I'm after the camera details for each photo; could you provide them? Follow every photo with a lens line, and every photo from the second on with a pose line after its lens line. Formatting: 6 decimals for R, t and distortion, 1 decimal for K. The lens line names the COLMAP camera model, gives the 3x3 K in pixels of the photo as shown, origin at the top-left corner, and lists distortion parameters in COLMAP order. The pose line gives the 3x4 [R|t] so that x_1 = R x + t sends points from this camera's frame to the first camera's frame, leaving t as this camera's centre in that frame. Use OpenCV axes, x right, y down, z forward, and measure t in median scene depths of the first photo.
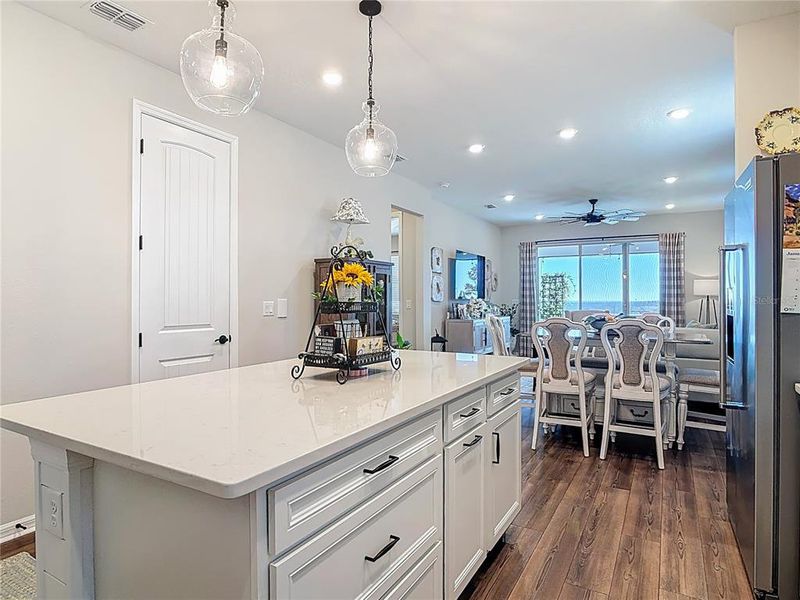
lens RADIAL K [[463.5, 0, 402.2], [0, 463.5, 298.2], [0, 0, 1]] dist [-0.008645, -0.002663]
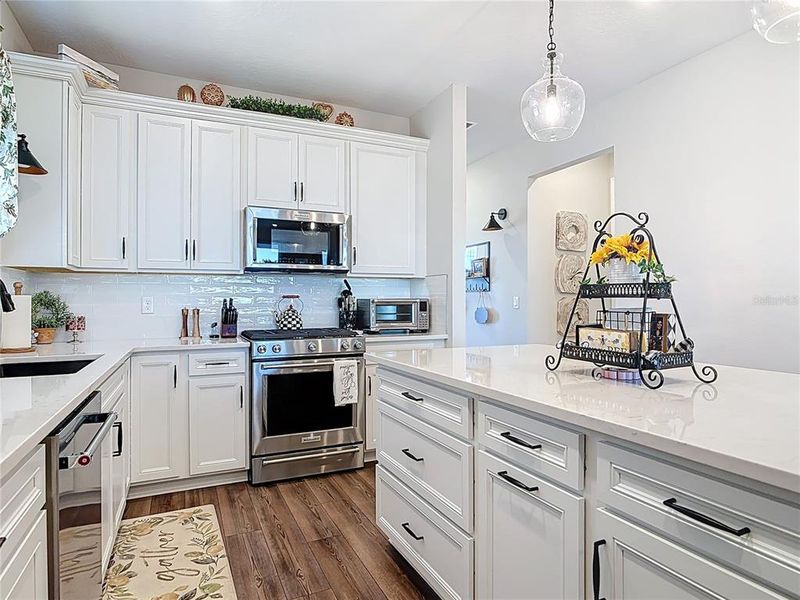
lens RADIAL K [[470.3, 0, 400.9], [0, 470.3, 295.9], [0, 0, 1]] dist [-0.019754, -0.000974]
pose [[-0.572028, -0.005180, -0.820218, 0.182251], [0.004239, 0.999948, -0.009271, 0.007943], [0.820223, -0.008780, -0.571977, 0.276072]]
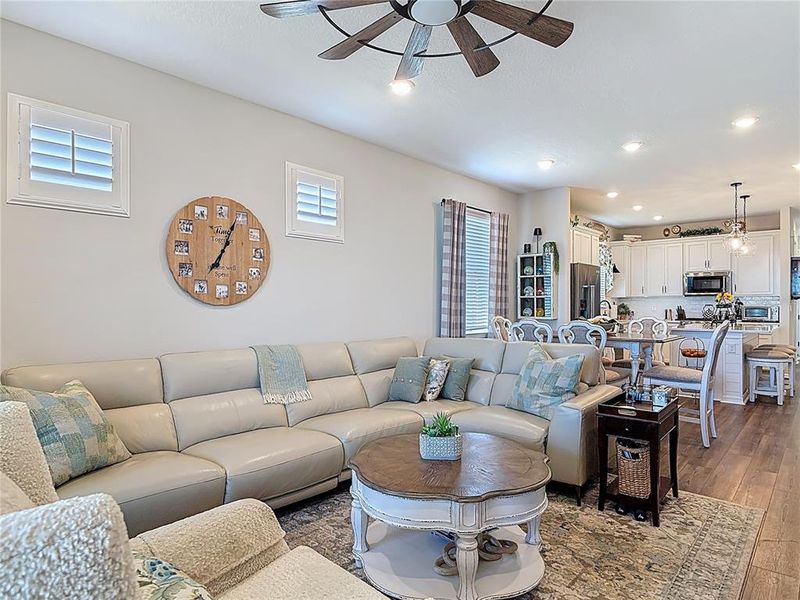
lens RADIAL K [[465.5, 0, 397.3], [0, 465.5, 308.0], [0, 0, 1]] dist [-0.015807, 0.000713]
pose [[-0.974099, 0.001116, 0.226119, 0.341075], [0.002621, 0.999976, 0.006352, 0.002125], [-0.226106, 0.006780, -0.974079, 1.142481]]
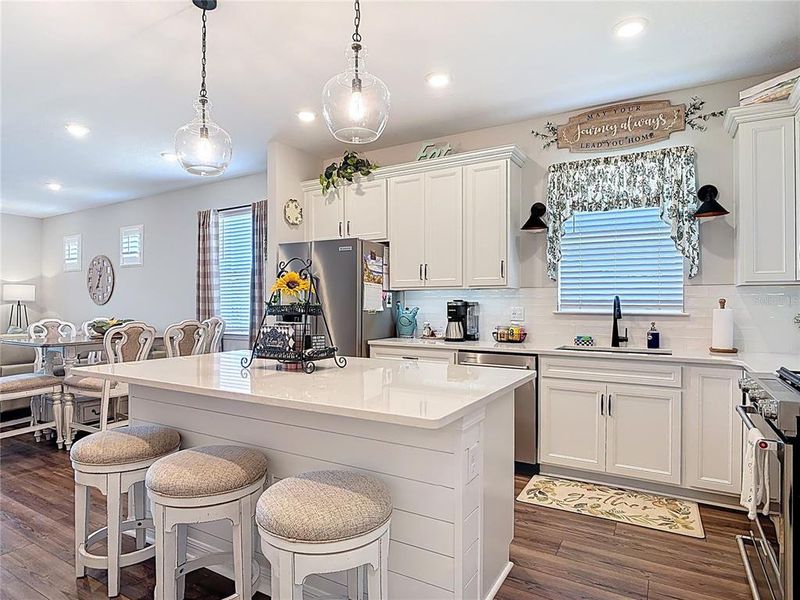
lens RADIAL K [[467.4, 0, 399.0], [0, 467.4, 300.0], [0, 0, 1]] dist [-0.019755, -0.001304]
pose [[0.009984, 0.009524, 0.999905, -0.310497], [-0.001525, 0.999954, -0.009509, 0.000574], [-0.999949, -0.001430, 0.009998, 0.173667]]
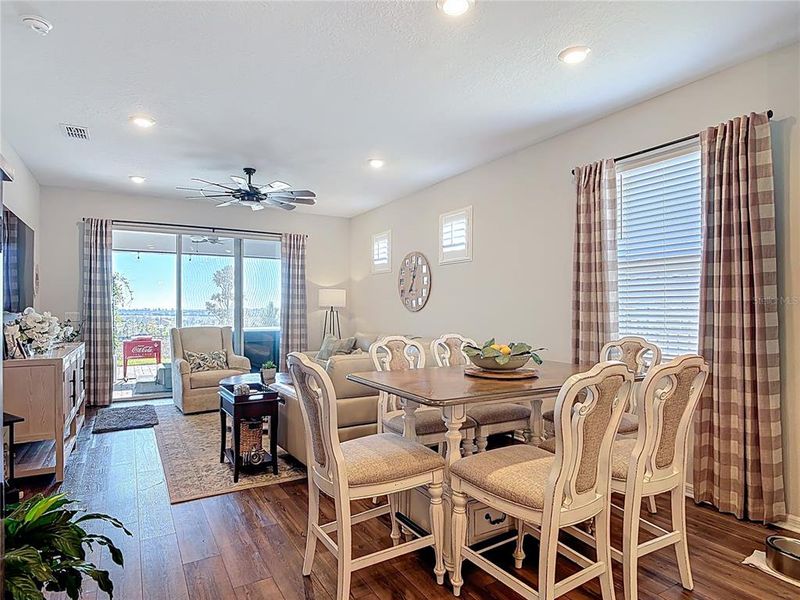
lens RADIAL K [[461.0, 0, 397.2], [0, 461.0, 302.6], [0, 0, 1]] dist [-0.014760, -0.001013]
pose [[0.494818, 0.009168, 0.868948, -0.071445], [-0.002036, 0.999954, -0.009391, -0.005695], [-0.868994, 0.002878, 0.494814, 0.422841]]
